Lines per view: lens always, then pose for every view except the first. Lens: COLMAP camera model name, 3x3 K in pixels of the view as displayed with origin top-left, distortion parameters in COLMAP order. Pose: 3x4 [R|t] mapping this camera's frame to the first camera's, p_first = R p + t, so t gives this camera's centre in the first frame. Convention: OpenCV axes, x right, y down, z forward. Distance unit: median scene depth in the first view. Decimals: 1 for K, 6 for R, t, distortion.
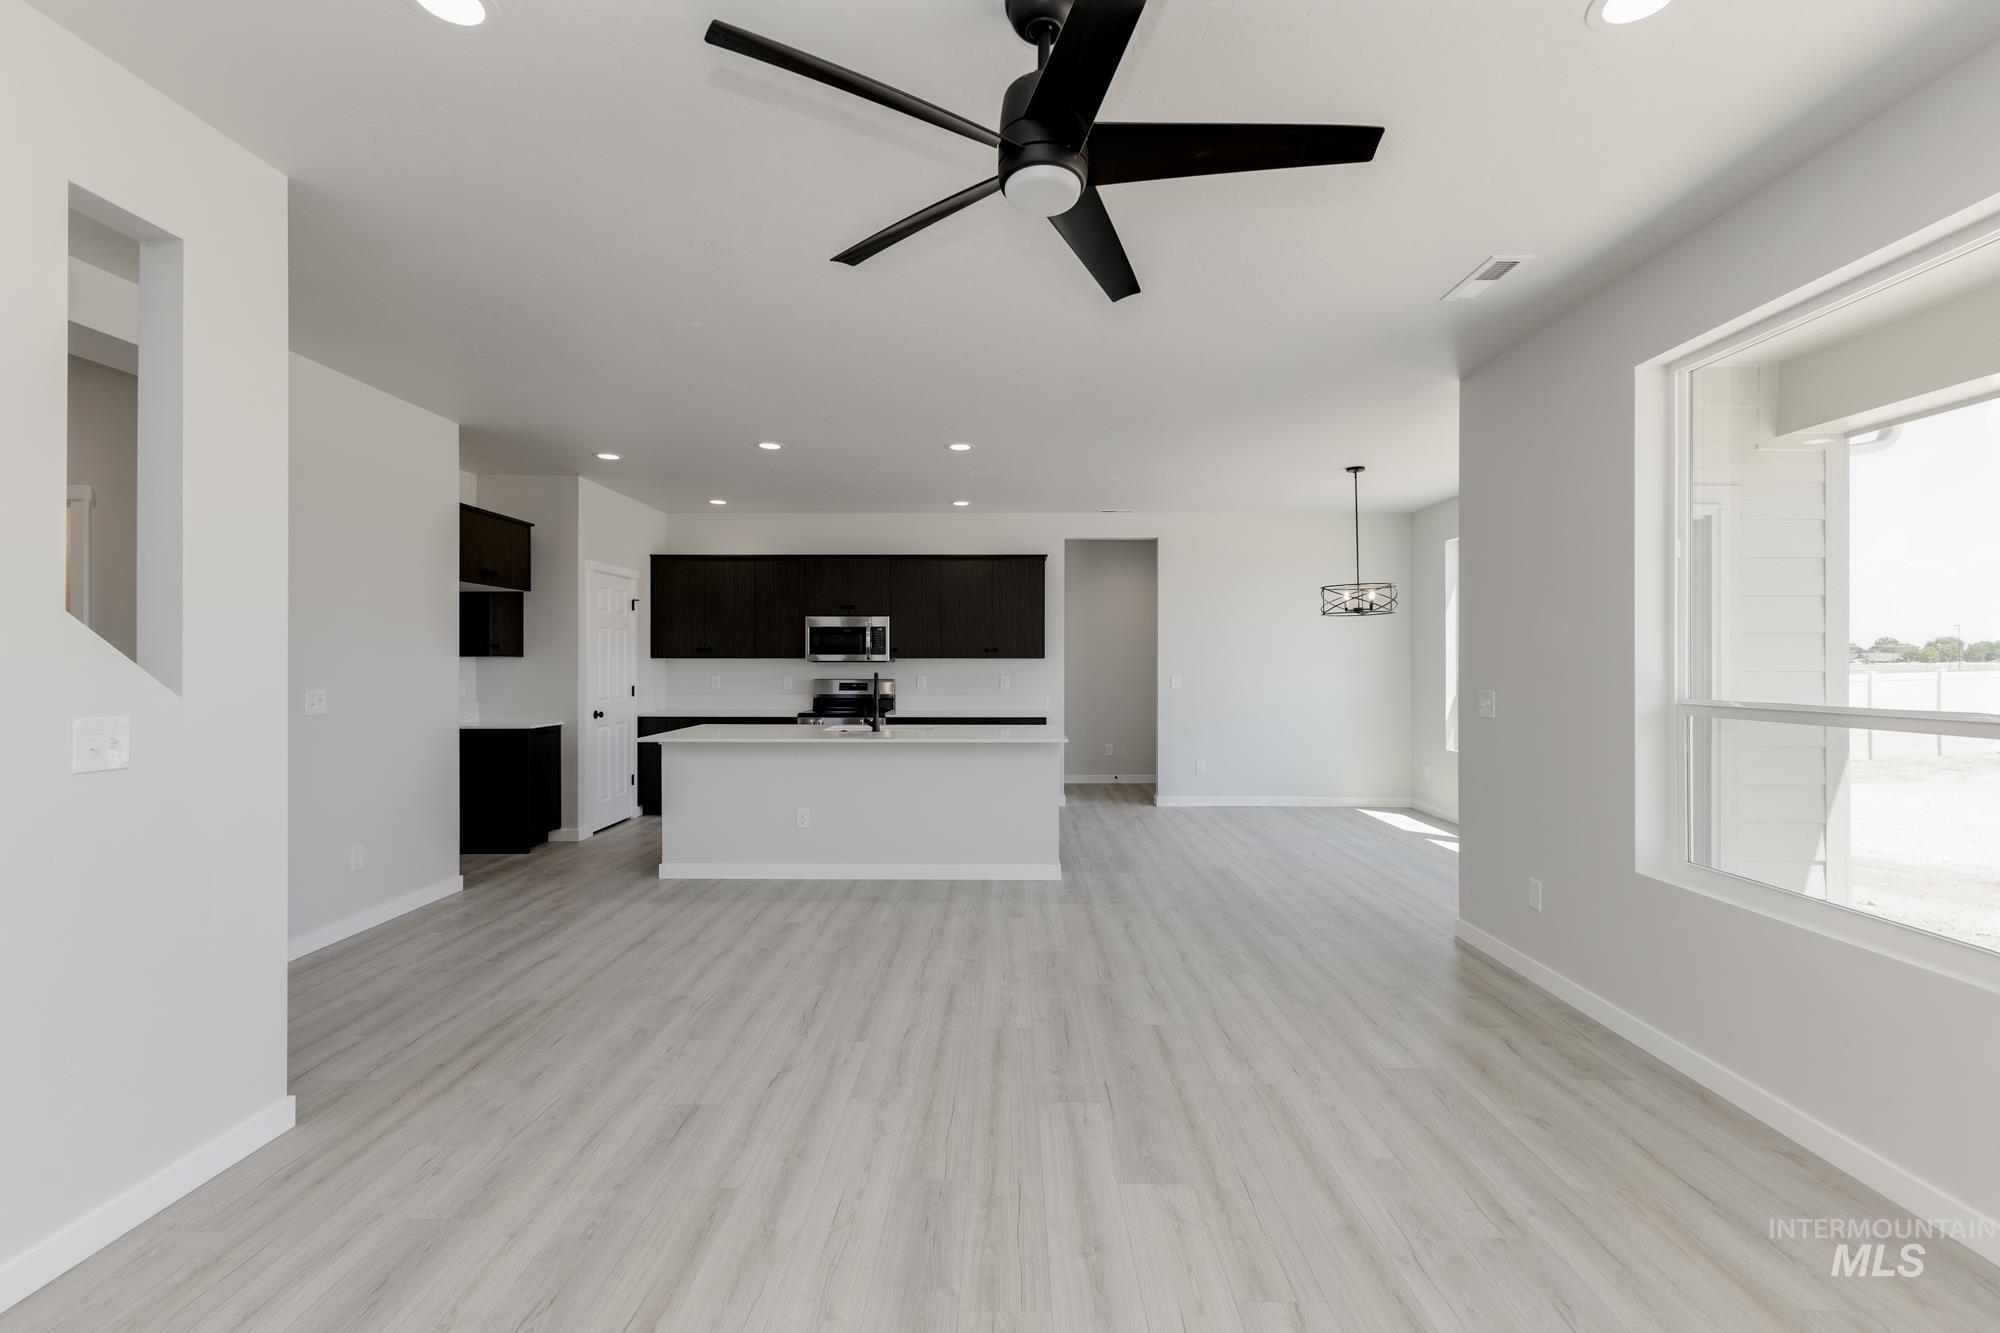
lens RADIAL K [[868.4, 0, 982.9], [0, 868.4, 668.4], [0, 0, 1]] dist [0.013793, -0.001947]
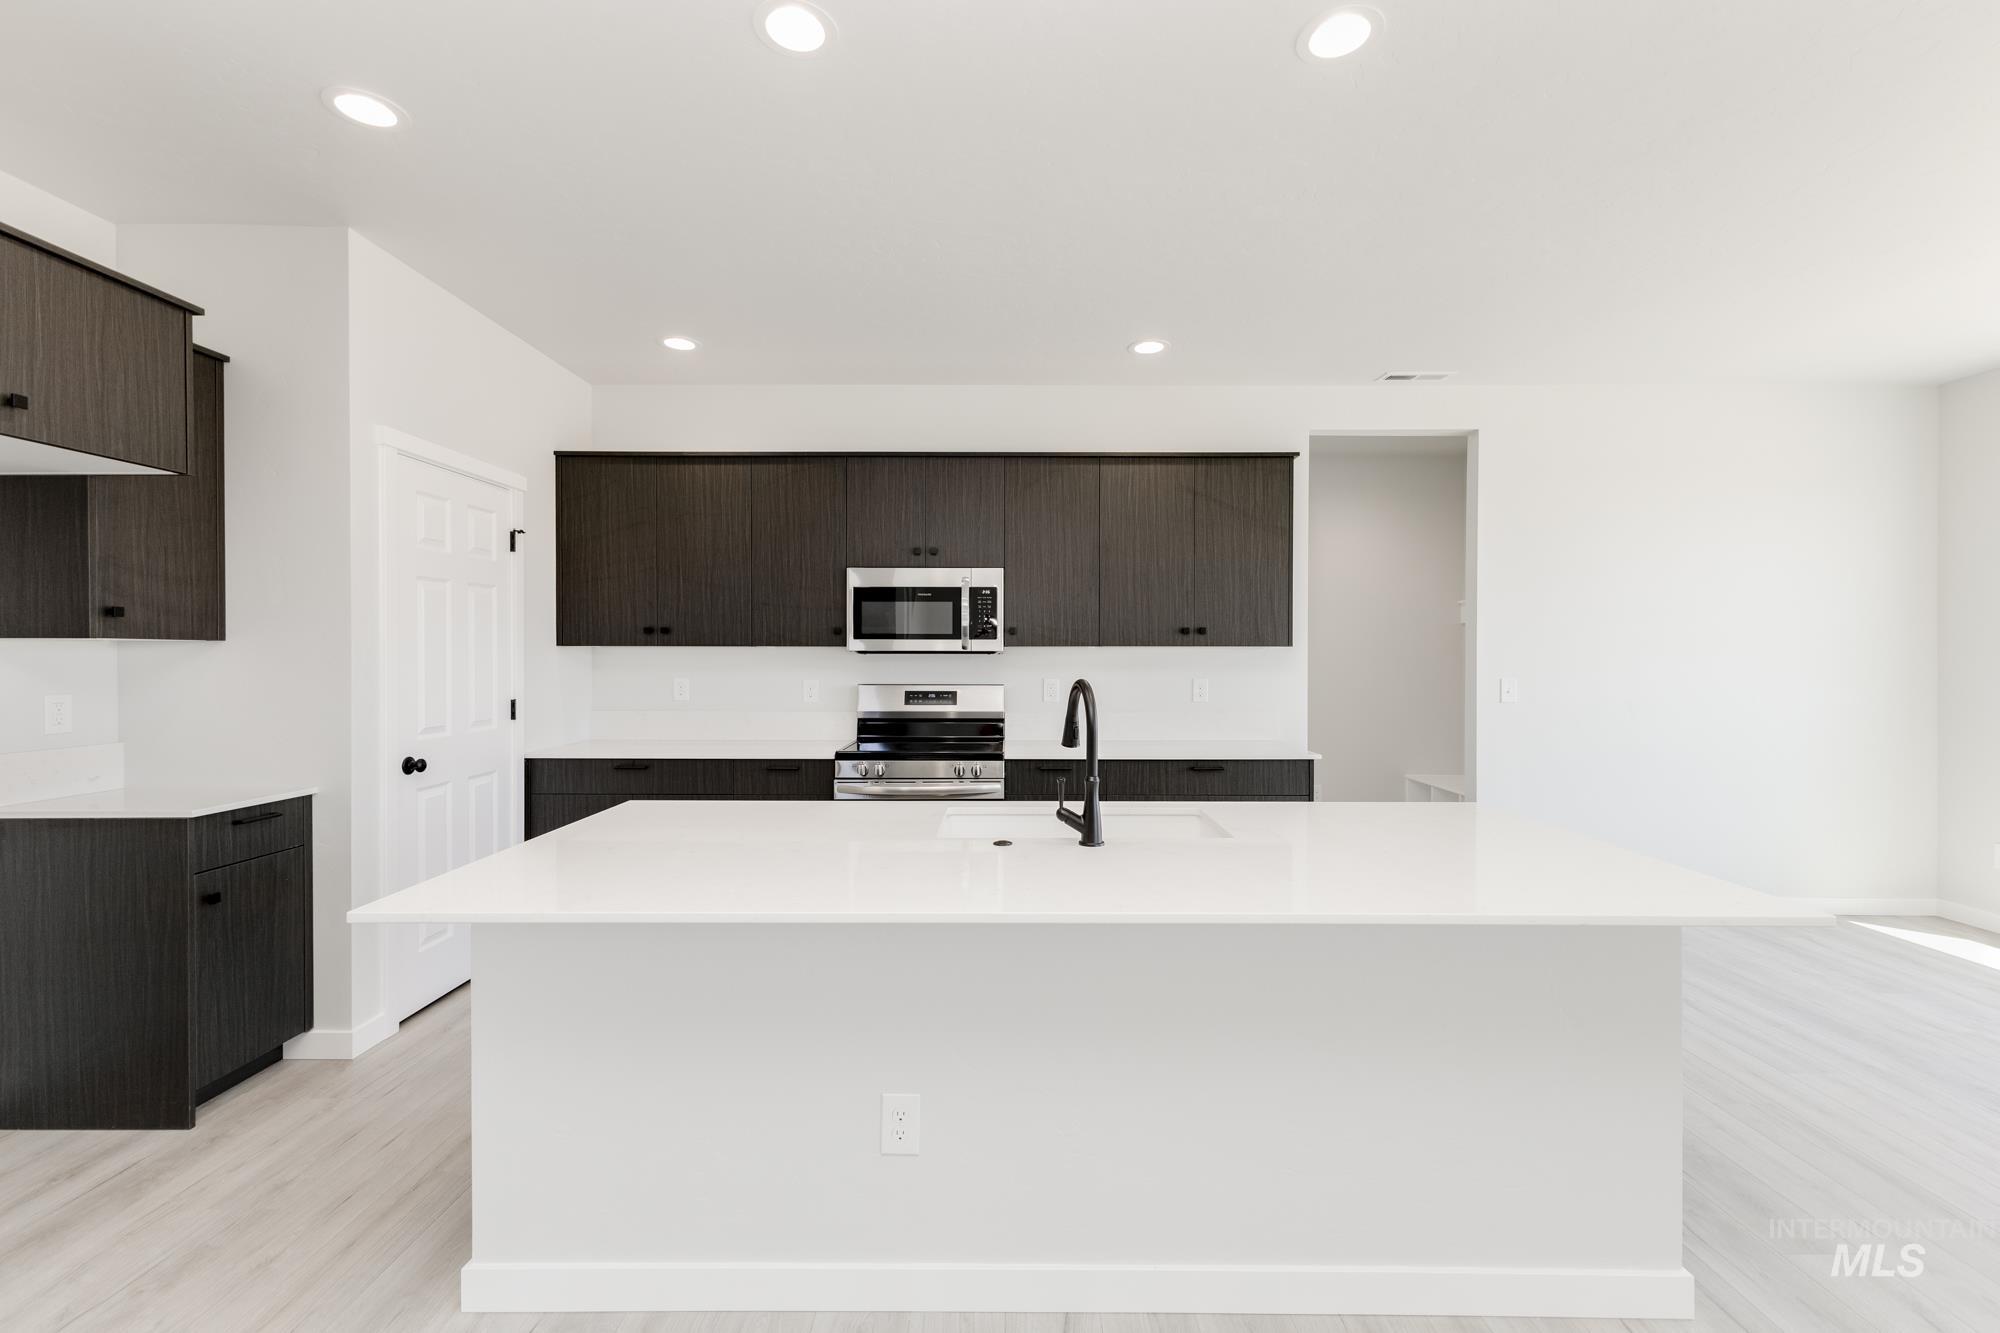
lens RADIAL K [[868.4, 0, 982.1], [0, 868.4, 669.9], [0, 0, 1]] dist [0.013793, -0.001947]
pose [[1.000000, -0.000236, 0.000670, -0.122011], [0.000231, 0.999974, 0.007212, -0.000860], [-0.000672, -0.007211, 0.999974, 0.466136]]
